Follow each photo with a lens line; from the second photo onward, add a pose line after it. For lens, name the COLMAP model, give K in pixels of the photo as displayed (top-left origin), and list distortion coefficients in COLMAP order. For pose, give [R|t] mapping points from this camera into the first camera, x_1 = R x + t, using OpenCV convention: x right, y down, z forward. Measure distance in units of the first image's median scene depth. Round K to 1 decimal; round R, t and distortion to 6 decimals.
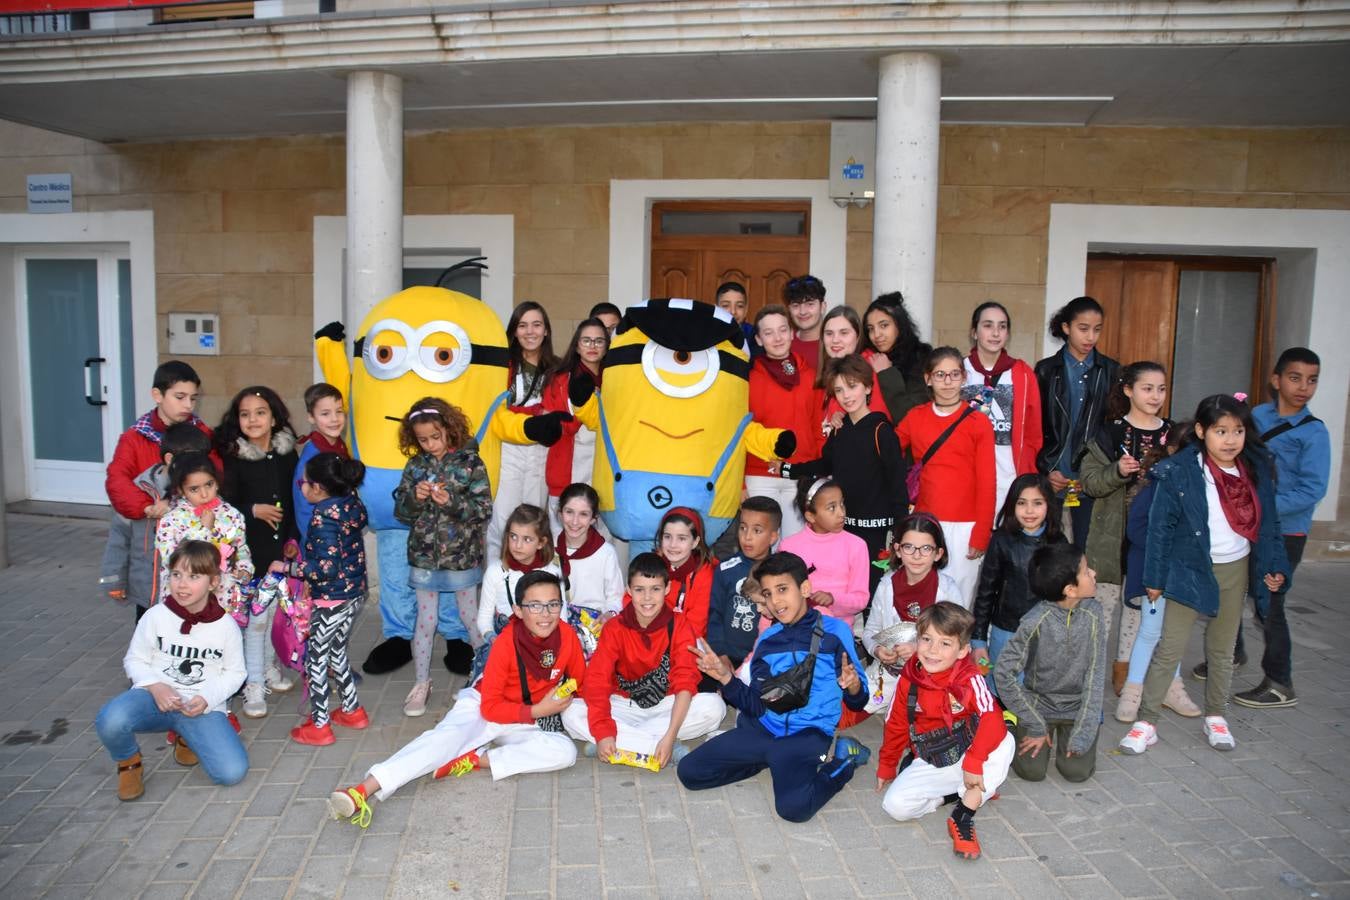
lens RADIAL K [[1067.3, 0, 669.5], [0, 1067.3, 447.7], [0, 0, 1]] dist [-0.155600, 0.112448]
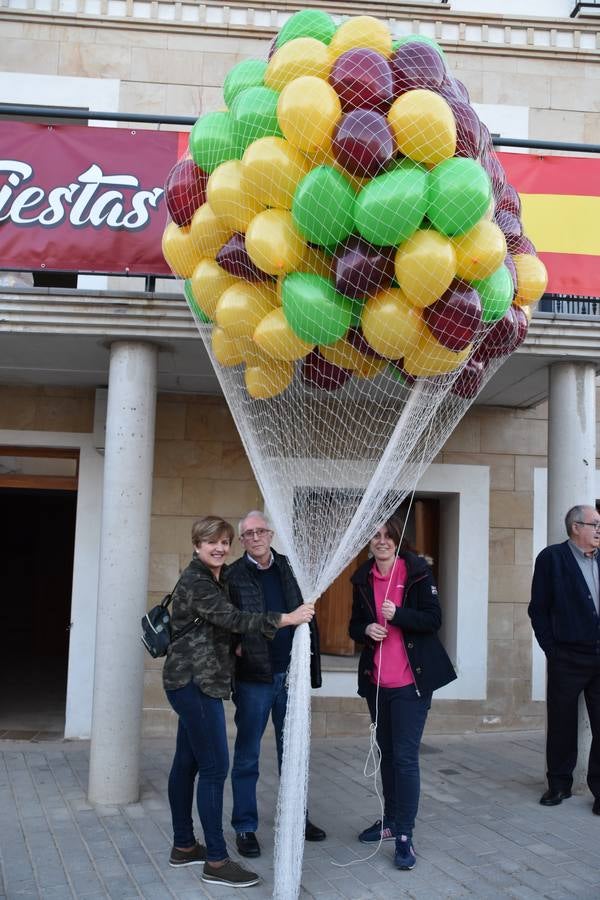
lens RADIAL K [[894.7, 0, 293.9], [0, 894.7, 455.0], [0, 0, 1]] dist [-0.117625, 0.237889]
pose [[0.961920, 0.038685, 0.270578, 0.090338], [0.021191, 0.976399, -0.214932, 0.004108], [-0.272507, 0.212481, 0.938398, -0.053985]]
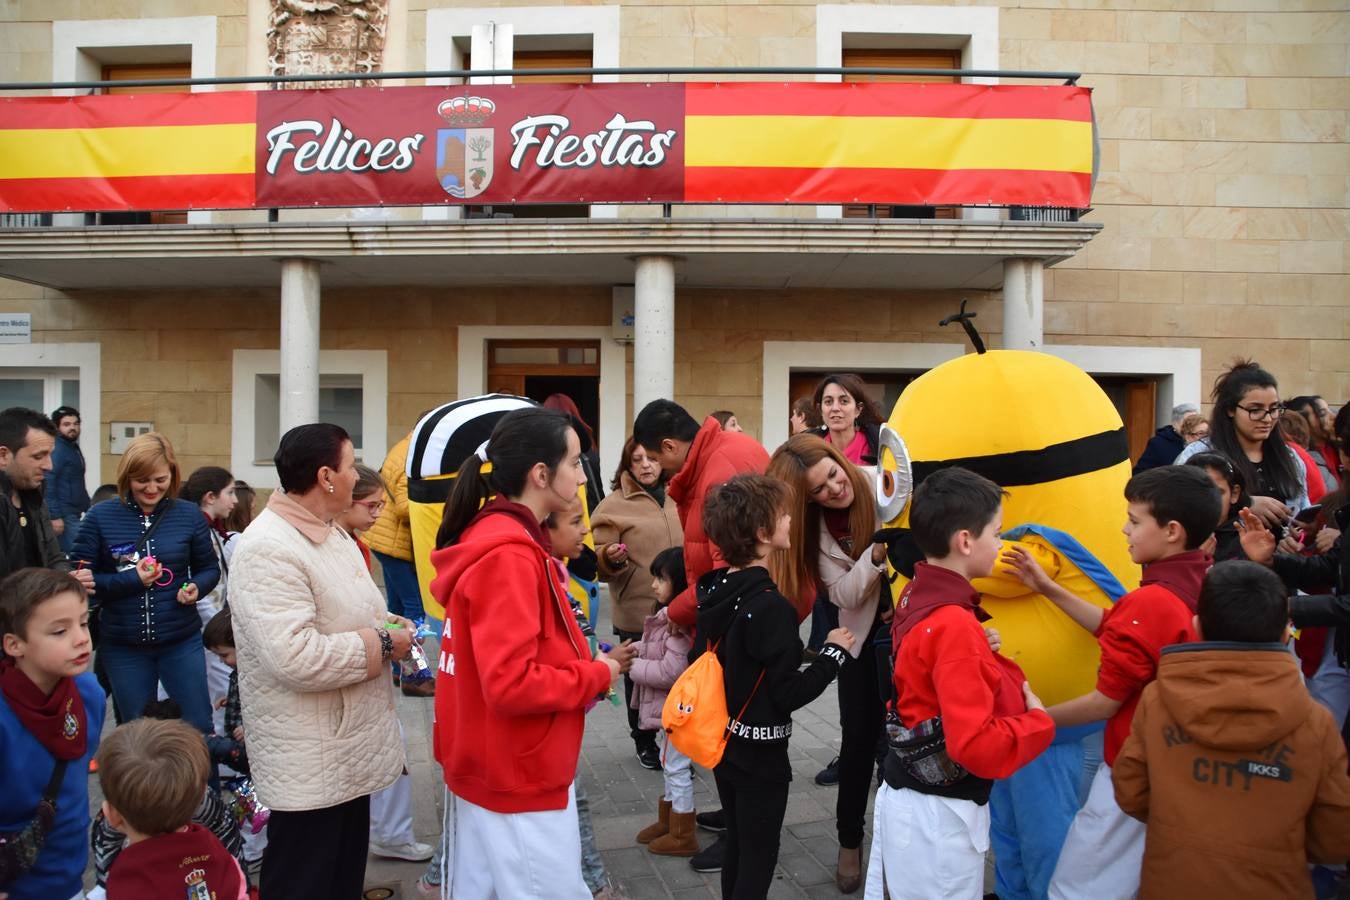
lens RADIAL K [[1075.1, 0, 665.6], [0, 1075.1, 443.6], [0, 0, 1]] dist [-0.163263, 0.129566]
pose [[0.986922, -0.014453, 0.160549, -0.013885], [0.031293, 0.994203, -0.102864, 0.055813], [-0.158132, 0.106543, 0.981653, -0.415013]]
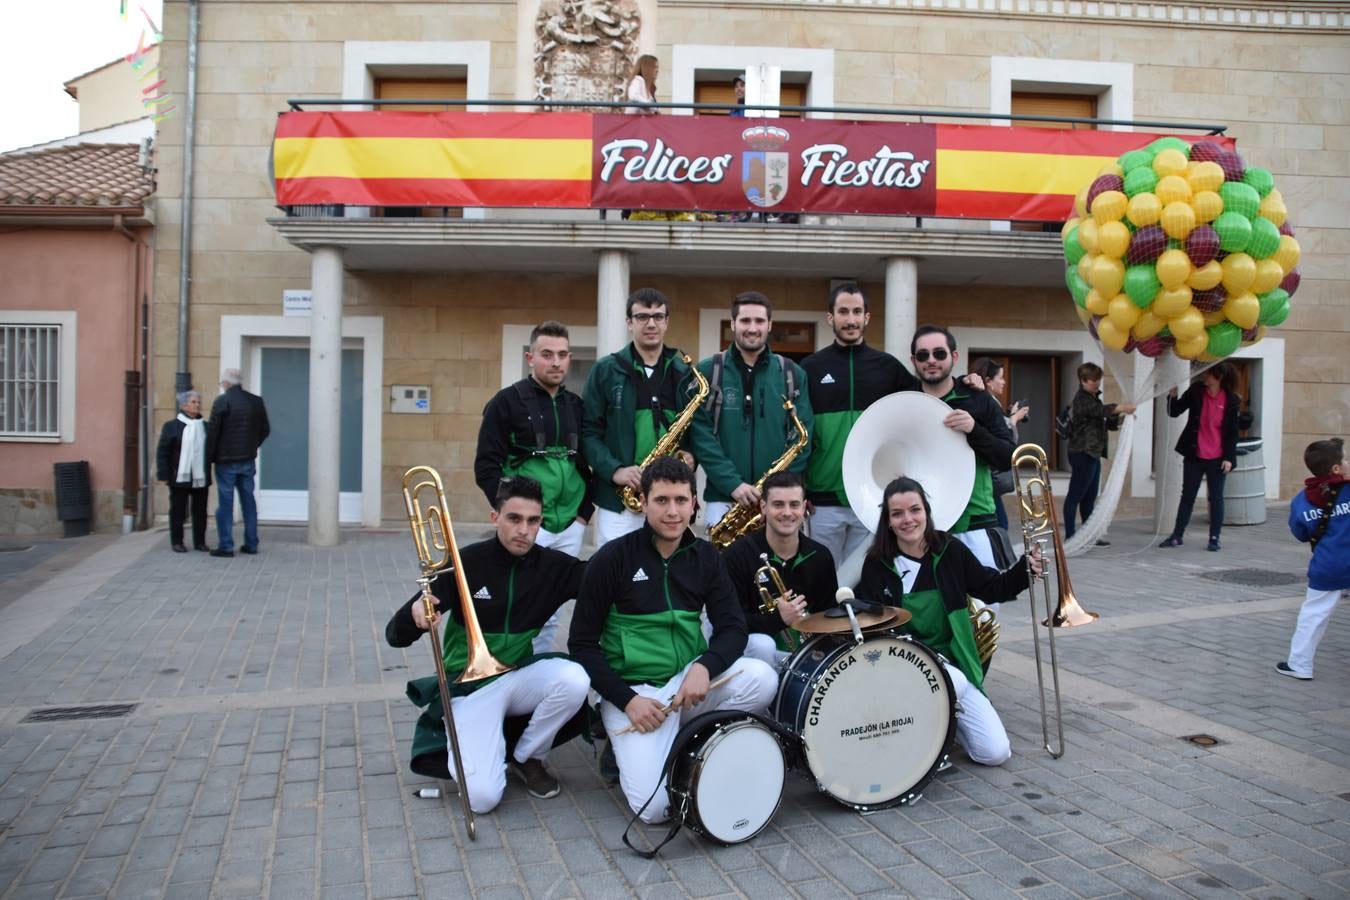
lens RADIAL K [[1067.3, 0, 669.5], [0, 1067.3, 447.7], [0, 0, 1]] dist [-0.155600, 0.112448]
pose [[0.977130, -0.007076, 0.212523, -0.469620], [0.027058, 0.995459, -0.091261, 0.123285], [-0.210912, 0.094924, 0.972885, -0.630626]]
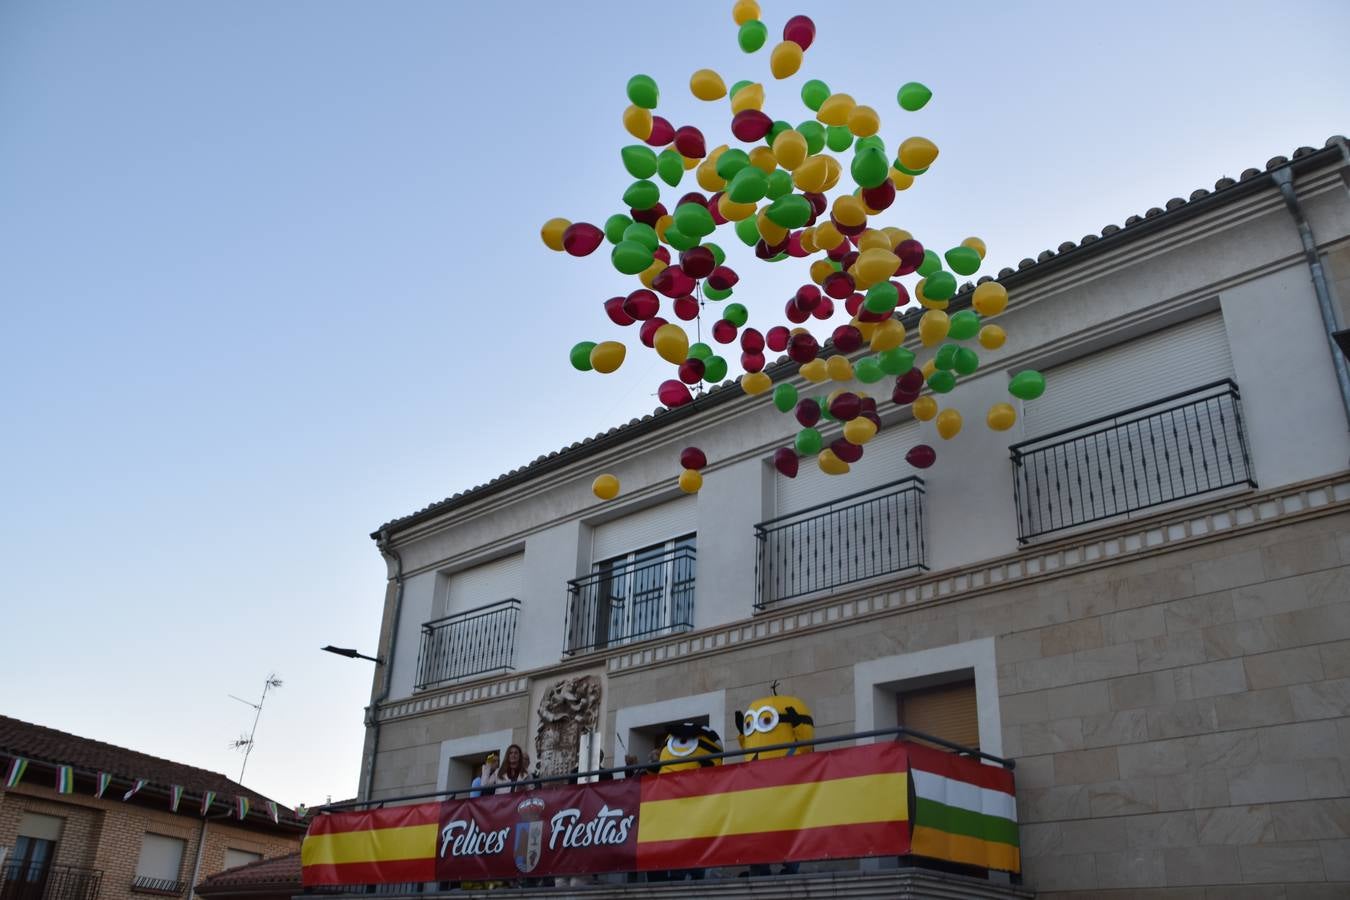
lens RADIAL K [[1139.3, 0, 670.9], [0, 1139.3, 471.8], [0, 0, 1]] dist [-0.148319, 0.151257]
pose [[0.854954, -0.211499, -0.473626, 1.059952], [-0.082230, 0.846285, -0.526346, 0.028481], [0.512144, 0.488948, 0.706143, -0.663973]]
